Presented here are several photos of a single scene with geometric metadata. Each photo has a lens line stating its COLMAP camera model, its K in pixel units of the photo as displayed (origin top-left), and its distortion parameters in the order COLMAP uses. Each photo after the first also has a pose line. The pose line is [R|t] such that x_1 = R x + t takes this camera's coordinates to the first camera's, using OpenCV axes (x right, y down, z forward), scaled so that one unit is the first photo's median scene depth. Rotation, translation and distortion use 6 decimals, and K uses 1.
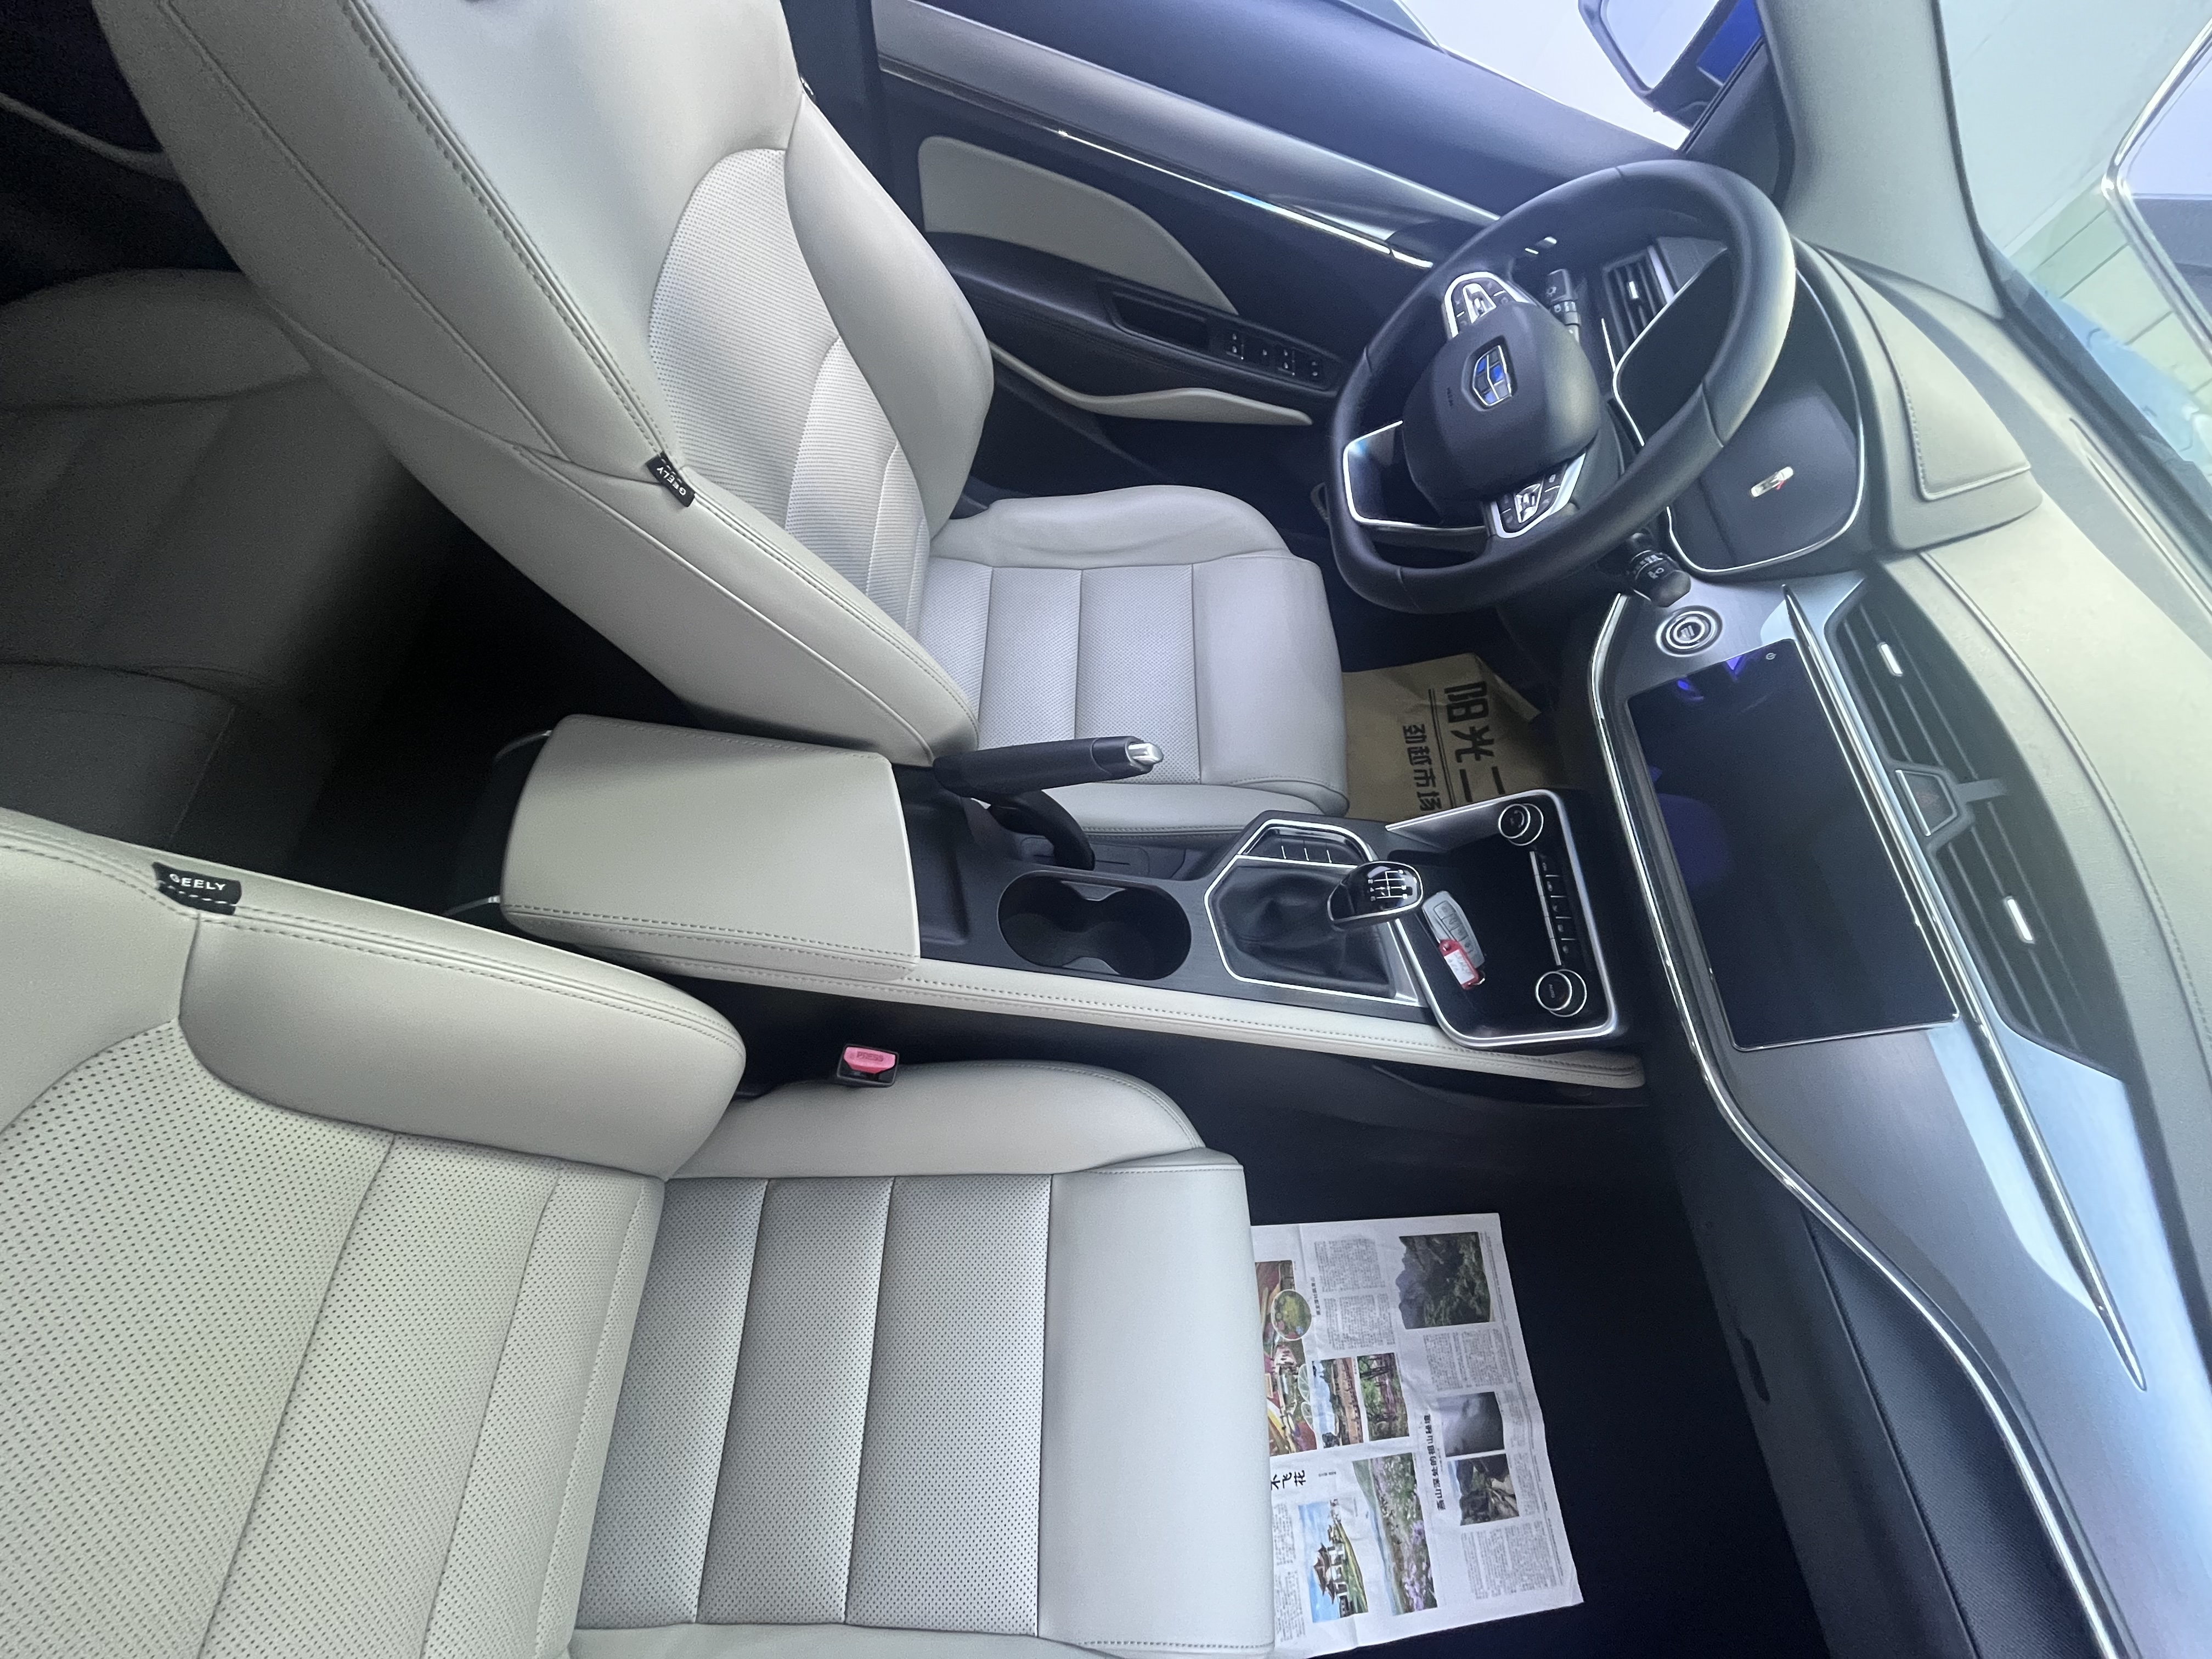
lens RADIAL K [[889.1, 0, 1102.3], [0, 889.1, 830.2], [0, 0, 1]] dist [-0.000597, -0.000454]
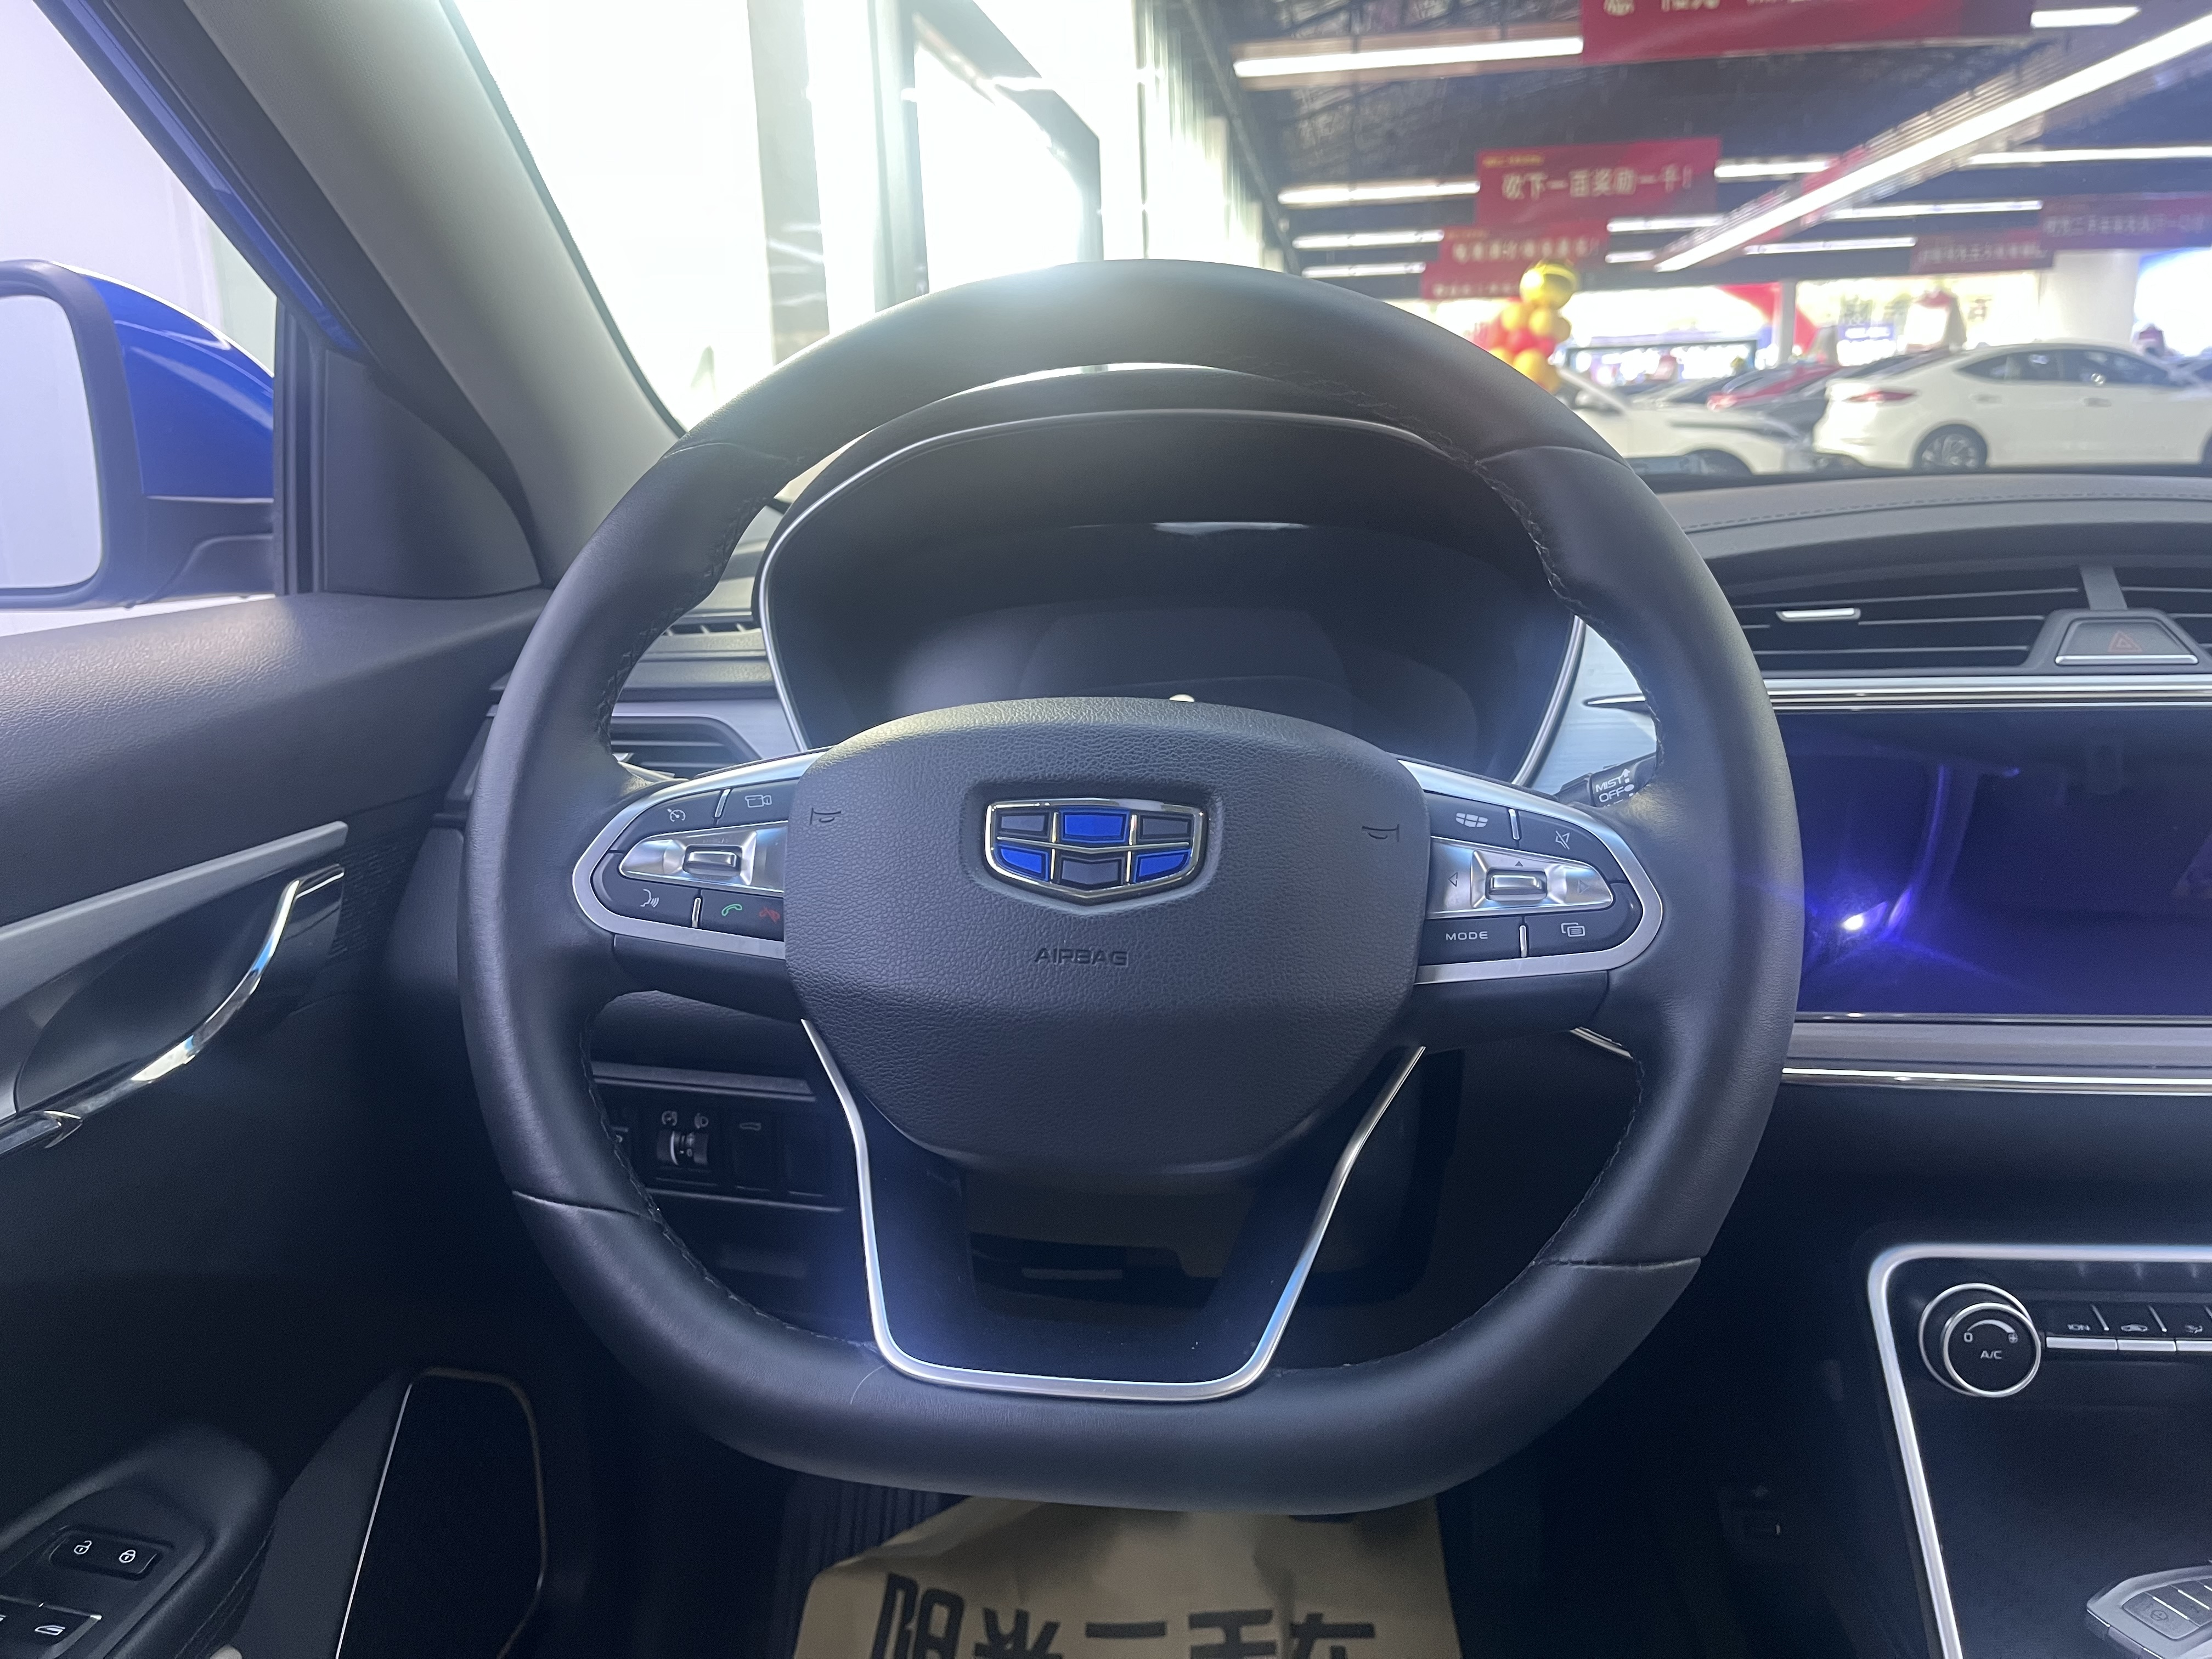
lens RADIAL K [[1679.6, 0, 1106.0], [0, 1679.6, 829.5], [0, 0, 1]] dist [0.095361, -0.135714]
pose [[0.099974, -0.472501, 0.875642, -0.073600], [0.911783, 0.395810, 0.109481, -0.335163], [-0.398317, 0.787450, 0.470389, 0.398600]]
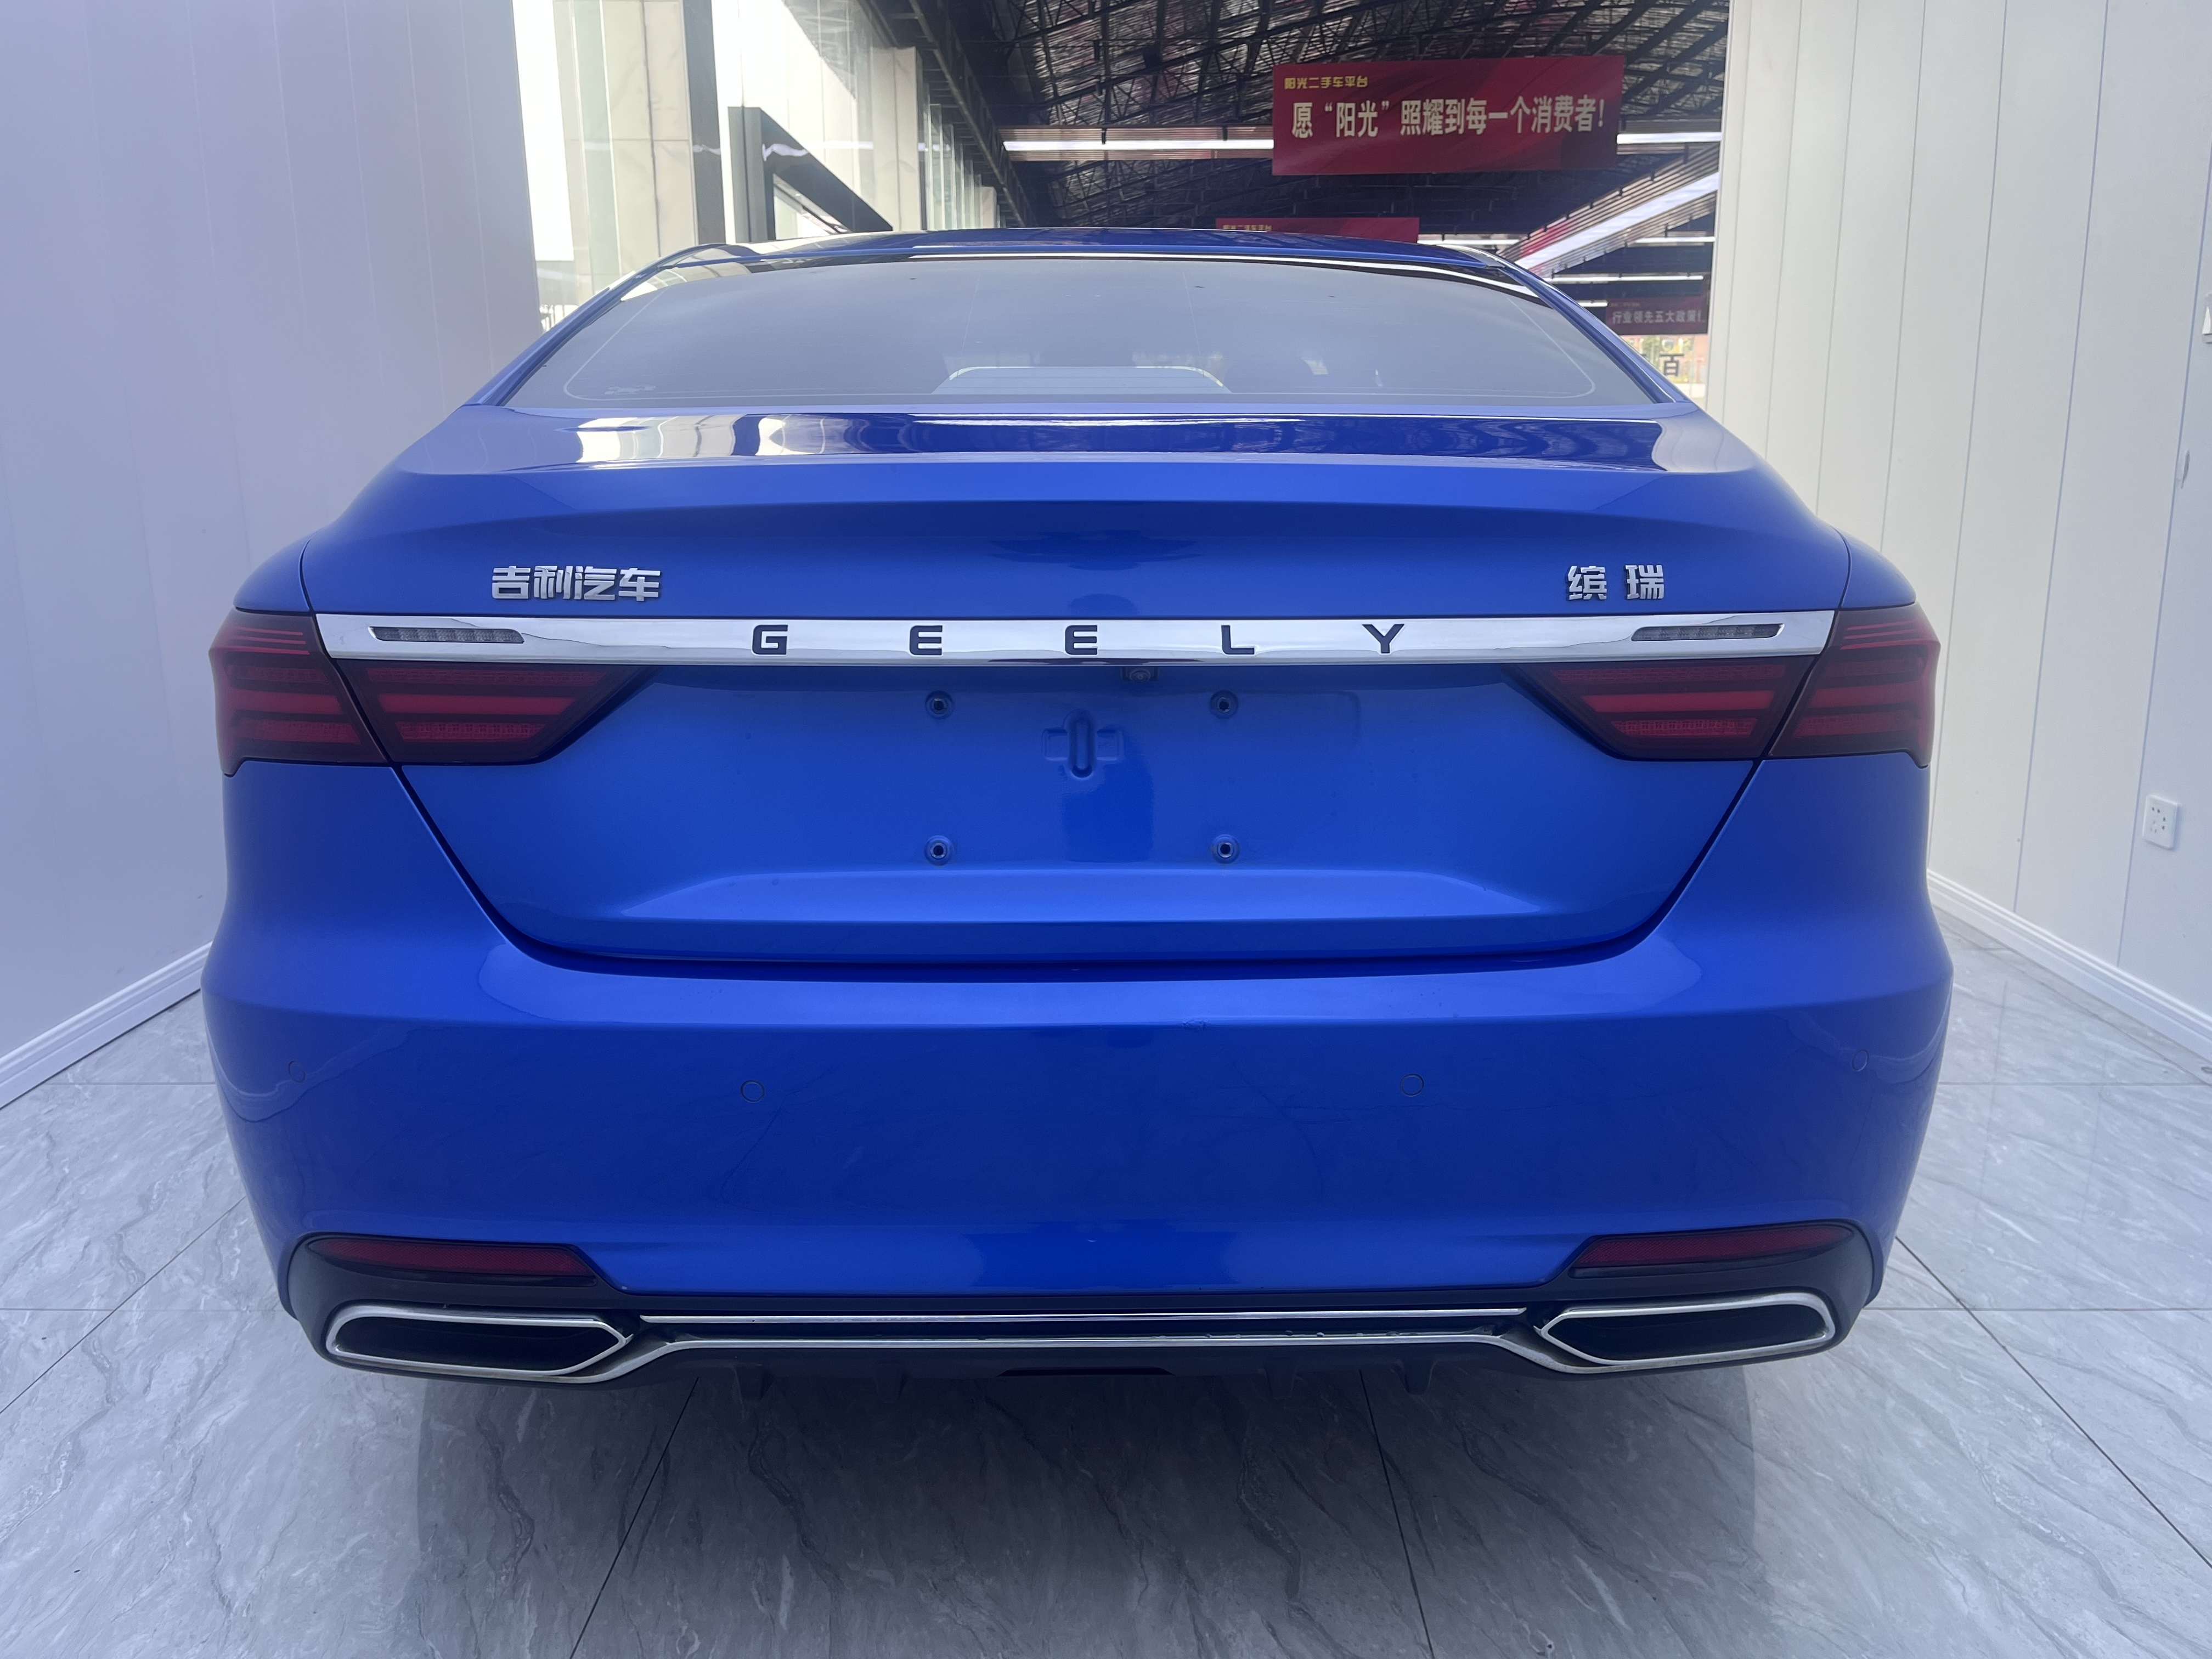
lens RADIAL K [[1678.9, 0, 1113.3], [0, 1678.9, 823.8], [0, 0, 1]] dist [0.039165, -0.002771]
pose [[-0.018207, -0.461138, 0.887142, -2.667695], [0.889634, 0.397476, 0.224866, -0.447137], [-0.456312, 0.793325, 0.403007, -0.363211]]
